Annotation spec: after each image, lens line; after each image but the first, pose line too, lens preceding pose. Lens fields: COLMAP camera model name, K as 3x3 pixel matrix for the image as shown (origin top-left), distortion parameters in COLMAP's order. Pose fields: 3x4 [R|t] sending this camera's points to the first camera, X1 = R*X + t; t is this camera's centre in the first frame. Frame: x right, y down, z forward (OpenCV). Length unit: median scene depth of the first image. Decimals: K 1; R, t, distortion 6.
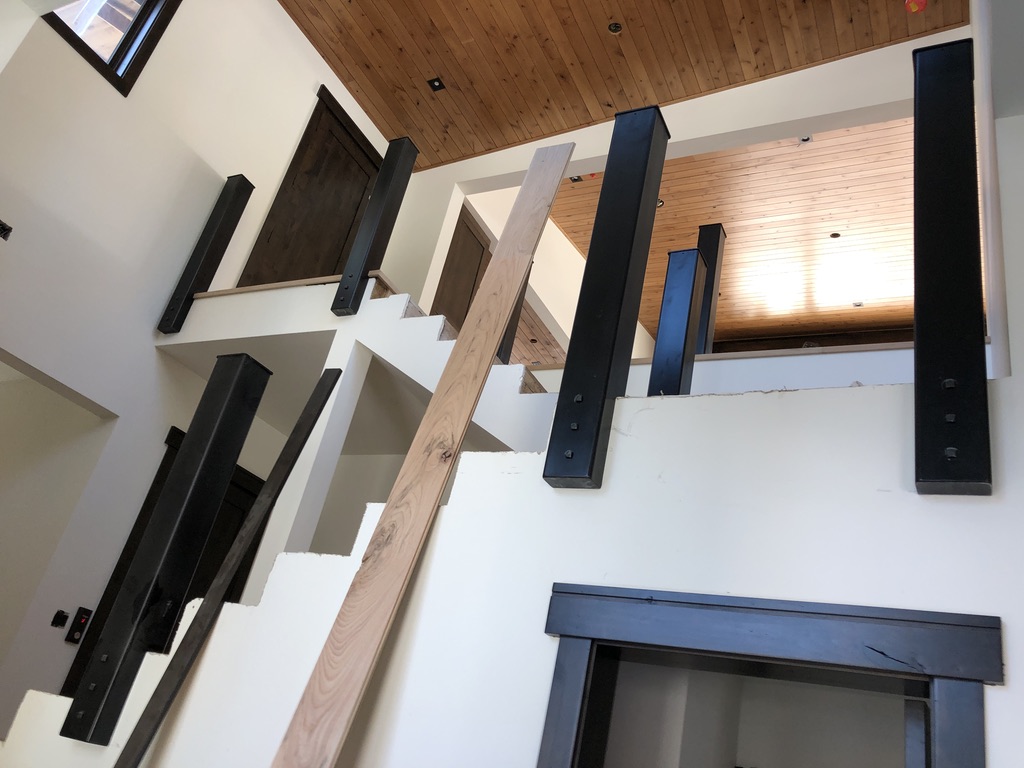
lens RADIAL K [[853.6, 0, 472.8], [0, 853.6, 398.6], [0, 0, 1]] dist [0.035759, -0.022405]
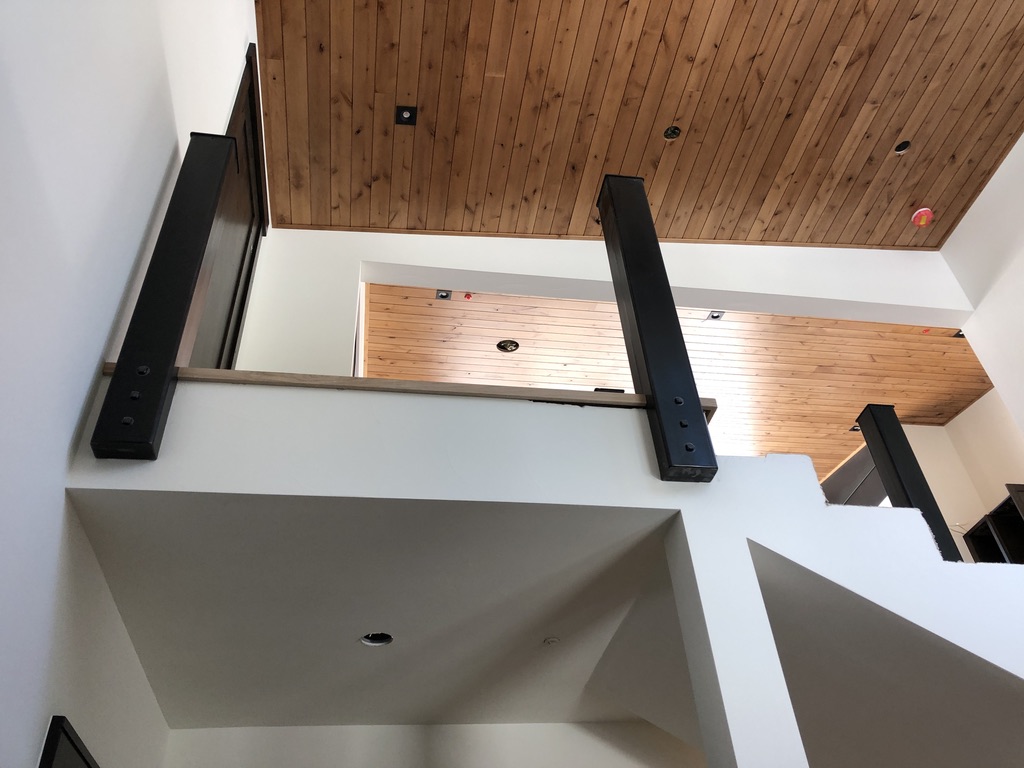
lens RADIAL K [[853.6, 0, 517.9], [0, 853.6, 374.9], [0, 0, 1]] dist [0.035759, -0.022405]
pose [[0.771588, 0.180410, 0.610003, -0.371065], [-0.060581, 0.975422, -0.211855, -0.036575], [-0.633231, 0.126510, 0.763553, 0.496499]]
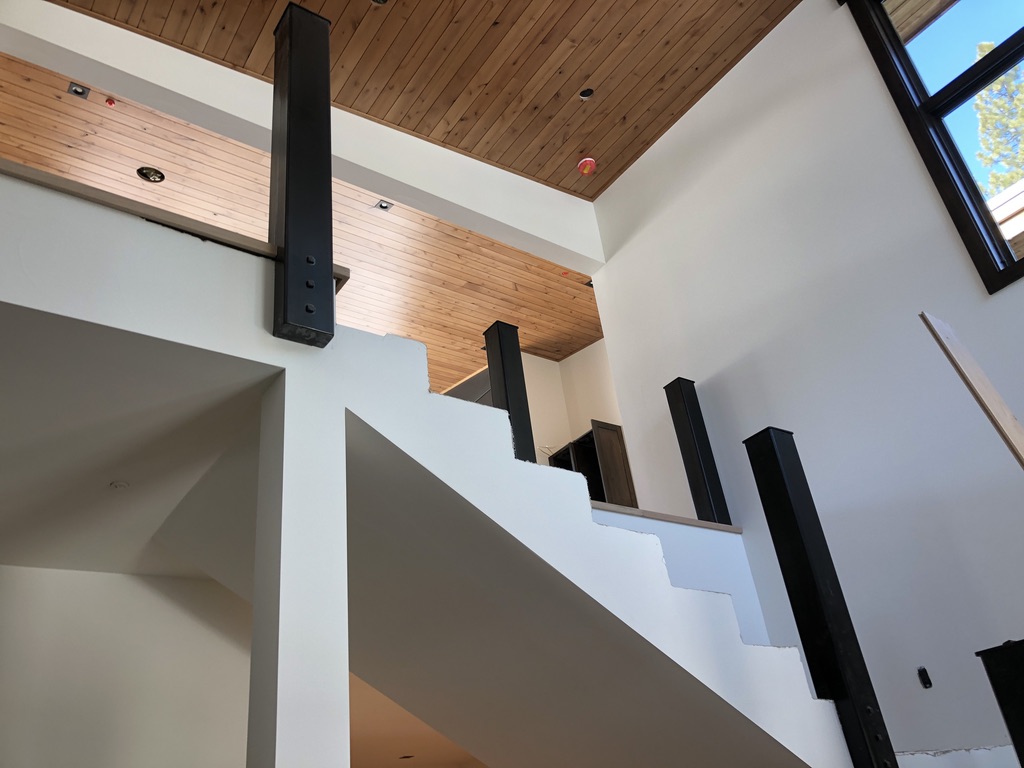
lens RADIAL K [[853.6, 0, 522.8], [0, 853.6, 389.2], [0, 0, 1]] dist [0.035759, -0.022405]
pose [[0.416540, 0.209875, 0.884560, -0.355999], [-0.210105, 0.968871, -0.130940, -0.029201], [-0.884506, -0.131309, 0.447669, 0.493627]]
